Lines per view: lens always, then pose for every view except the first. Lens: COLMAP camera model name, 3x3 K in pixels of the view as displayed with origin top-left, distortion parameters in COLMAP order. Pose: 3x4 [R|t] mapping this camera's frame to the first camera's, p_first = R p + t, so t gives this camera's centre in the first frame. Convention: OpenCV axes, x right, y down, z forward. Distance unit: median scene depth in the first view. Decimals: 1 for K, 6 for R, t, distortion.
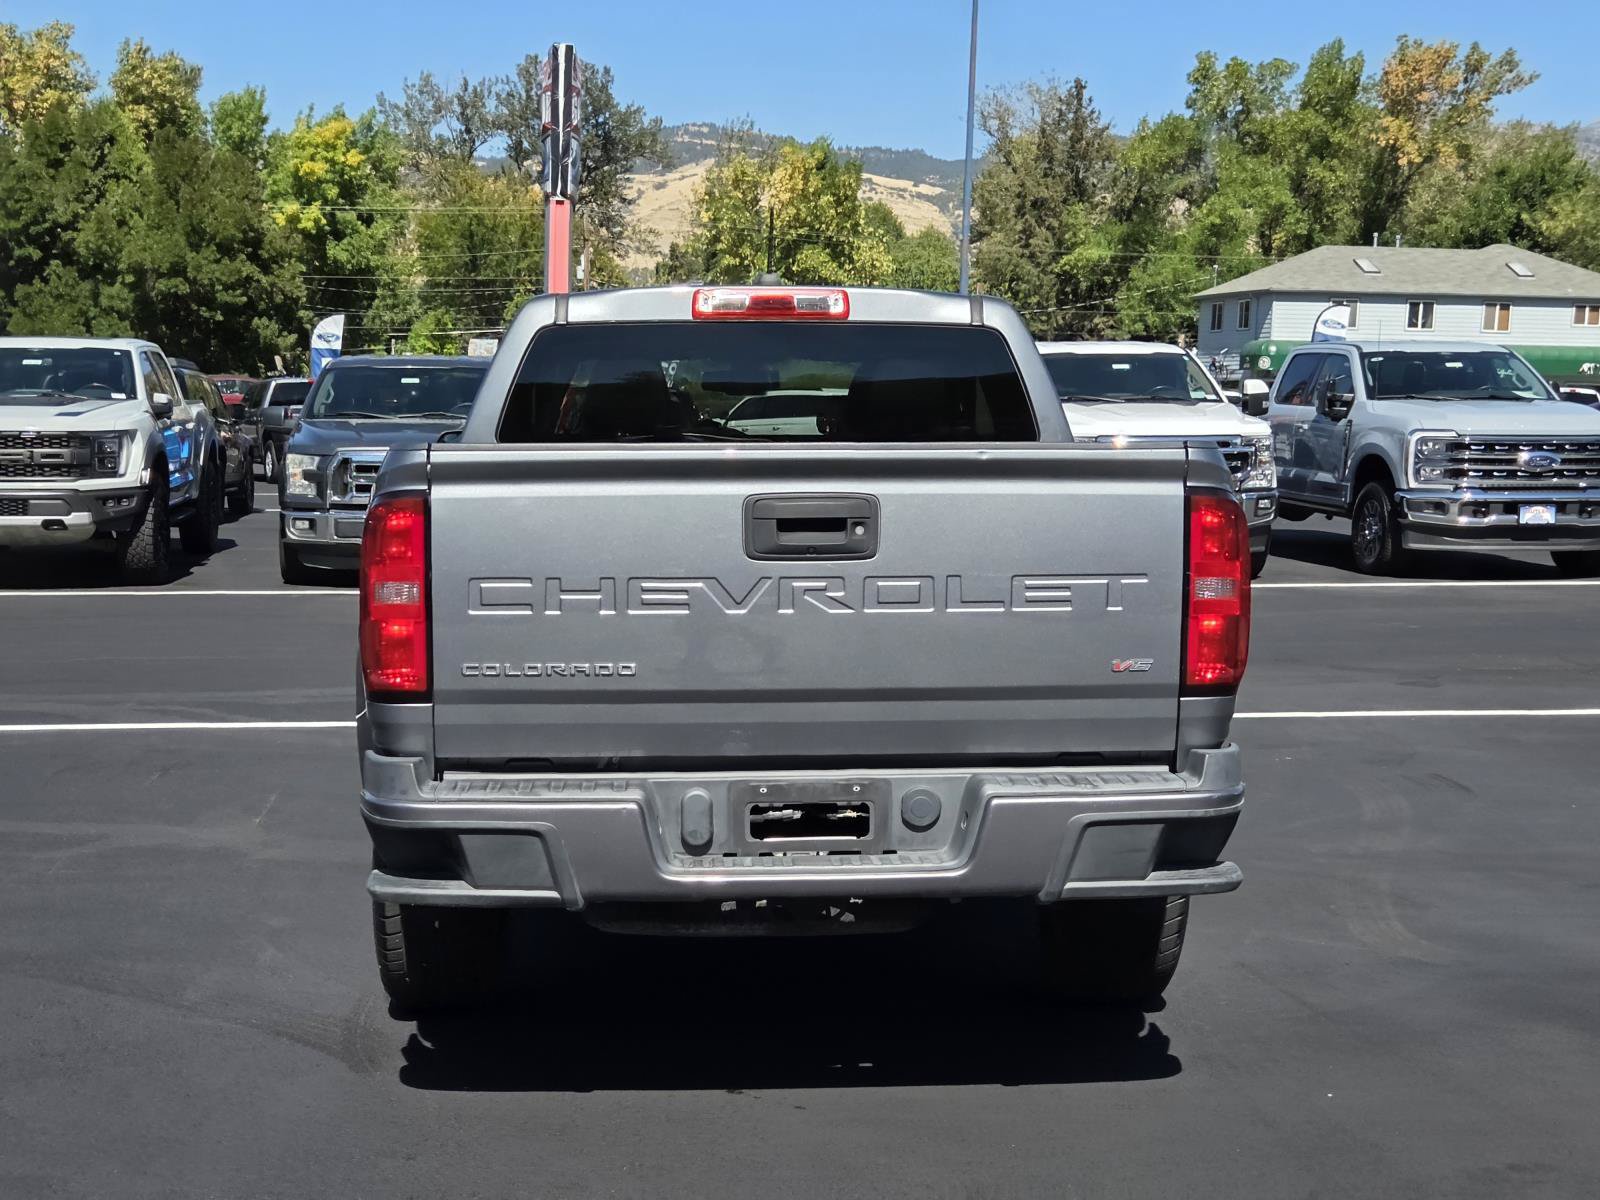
lens RADIAL K [[2215.4, 0, 831.0], [0, 2215.4, 599.6], [0, 0, 1]] dist [0.085710, -0.107981]
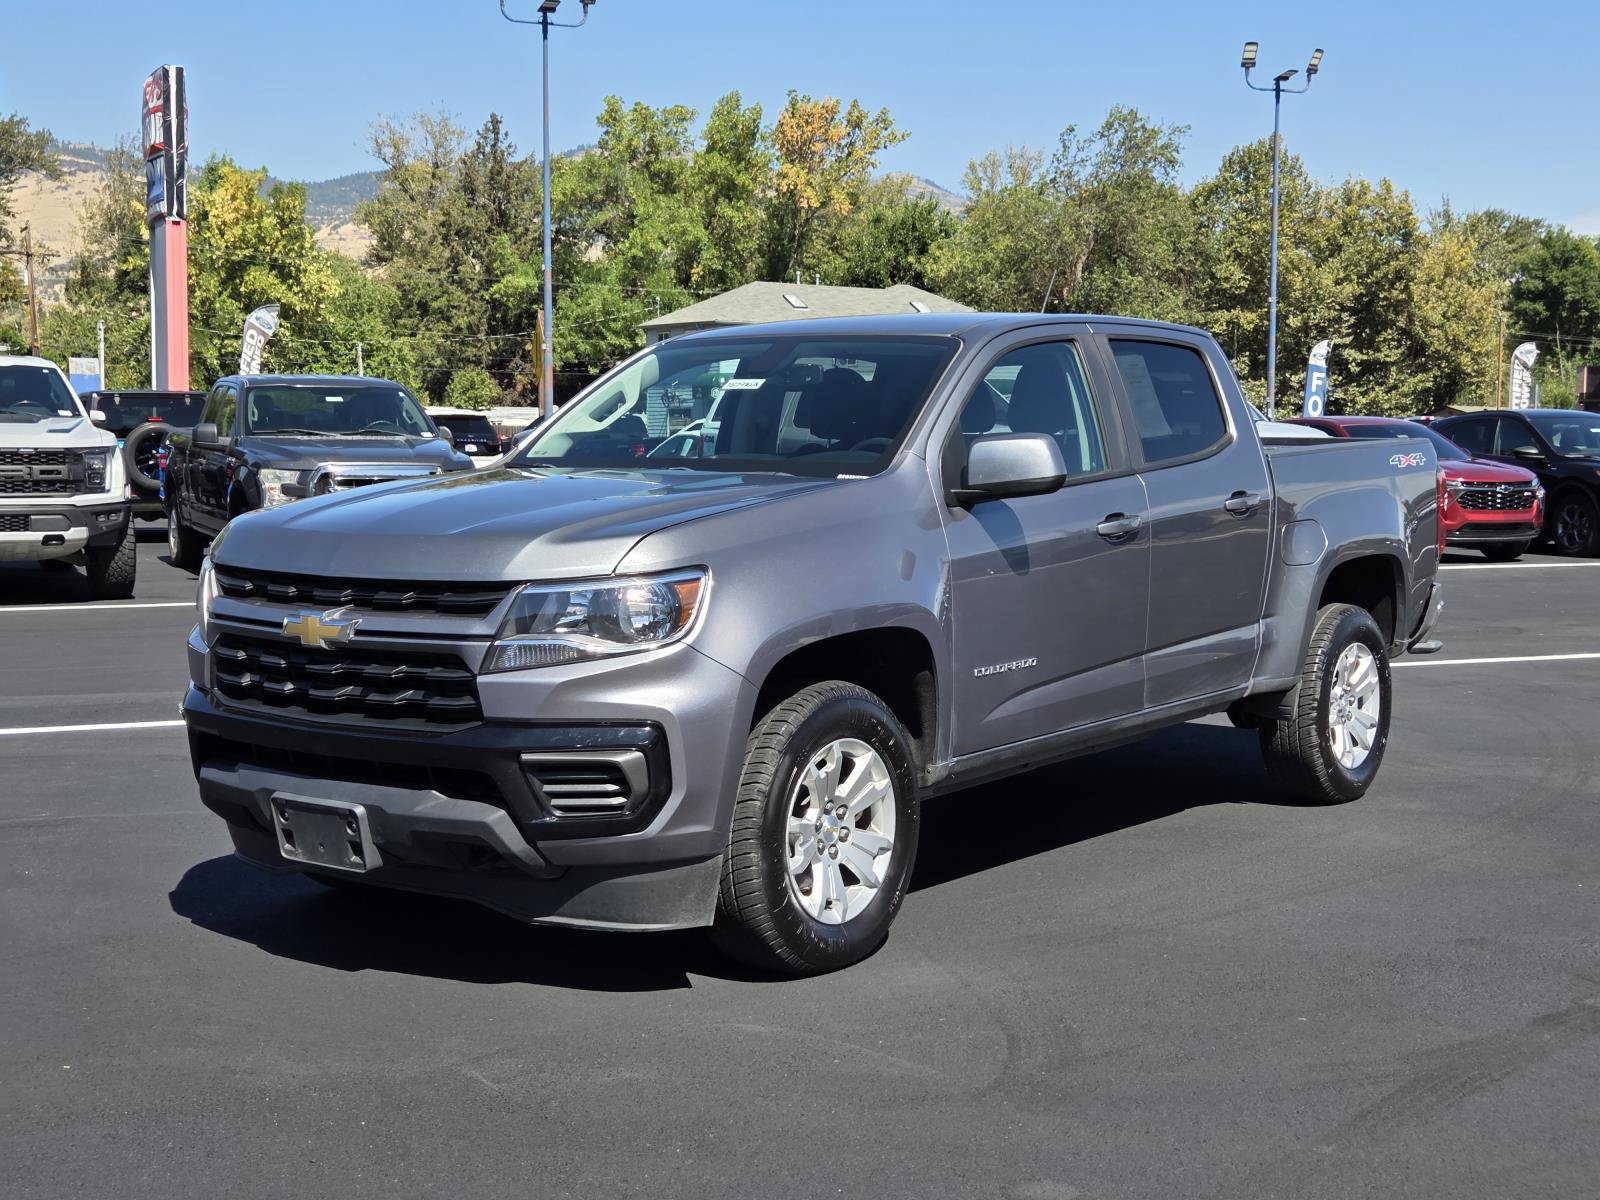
lens RADIAL K [[2251.2, 0, 808.8], [0, 2251.2, 498.2], [0, 0, 1]] dist [0.069304, 0.041669]
pose [[0.944517, -0.008438, 0.328355, -0.108737], [0.027367, 0.998216, -0.053070, 0.003469], [-0.327321, 0.059112, 0.943062, -0.024551]]
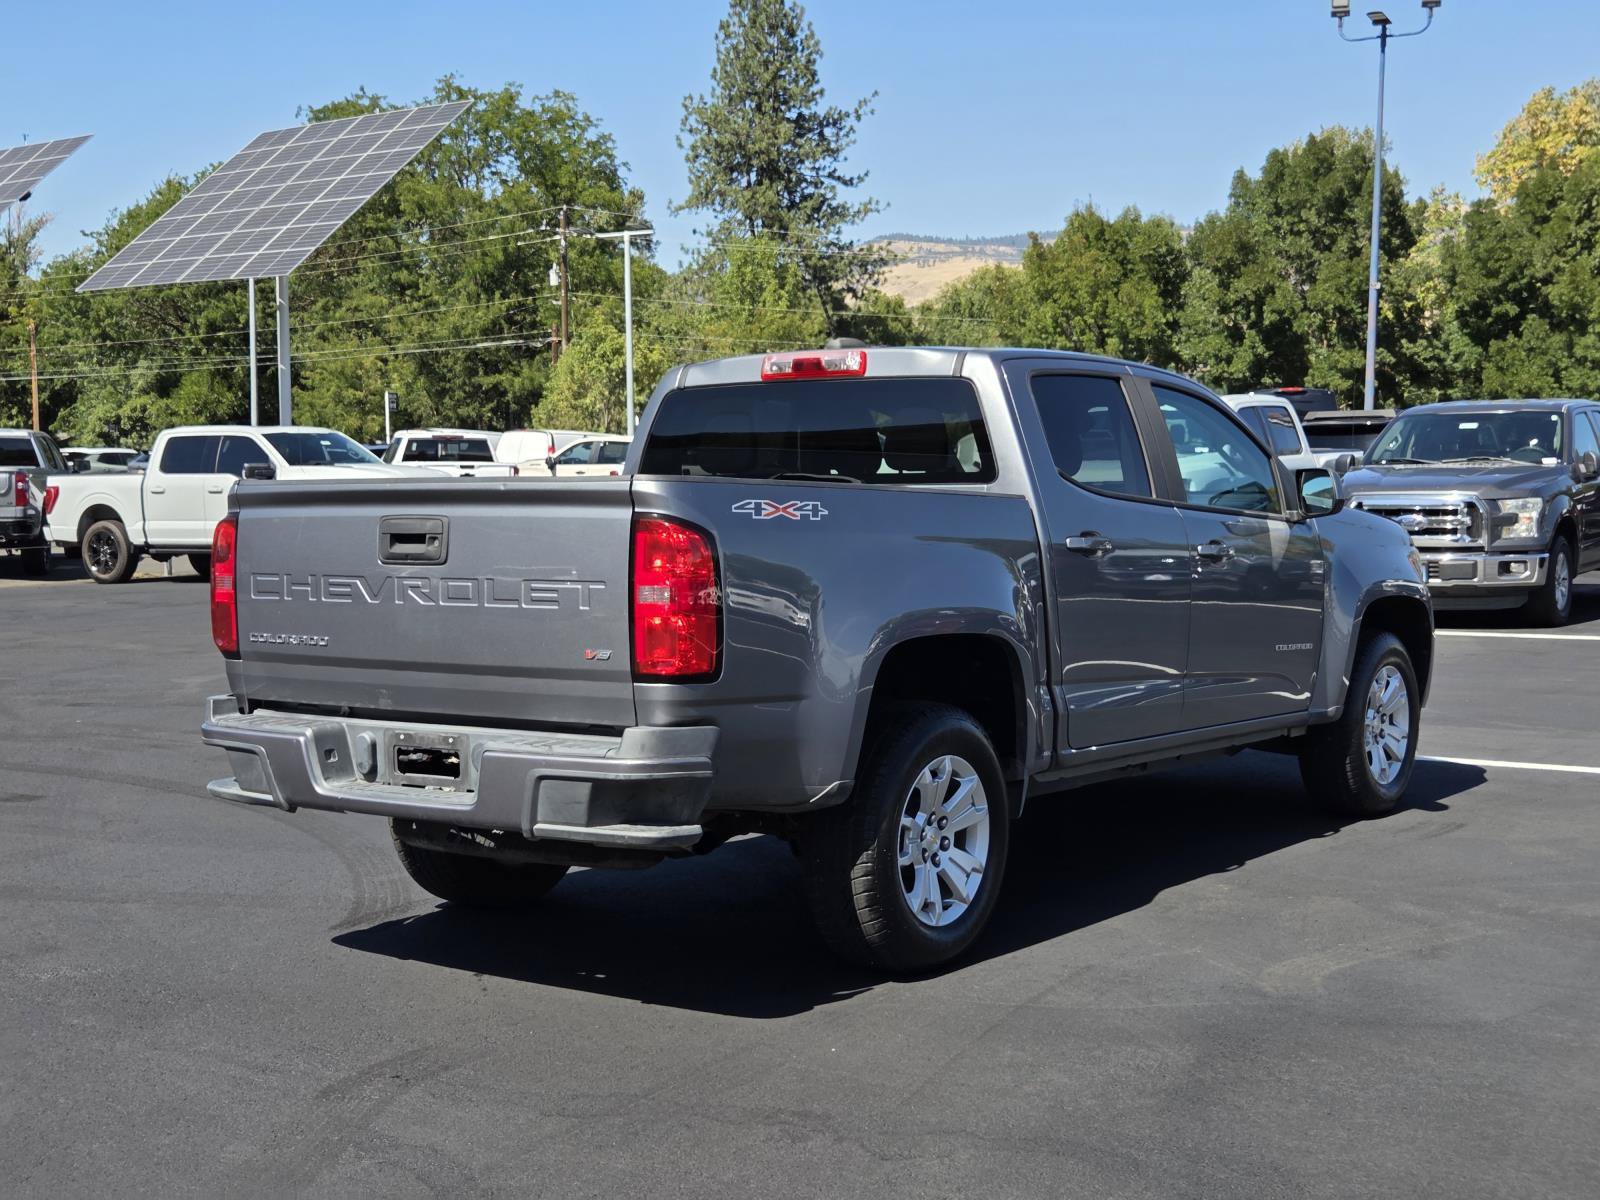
lens RADIAL K [[2215.4, 0, 831.0], [0, 2215.4, 599.6], [0, 0, 1]] dist [0.085710, -0.107981]
pose [[0.769152, 0.022514, -0.638669, 0.060799], [-0.036666, 0.999288, -0.008931, 0.000298], [0.638013, 0.030287, 0.769430, 0.007421]]
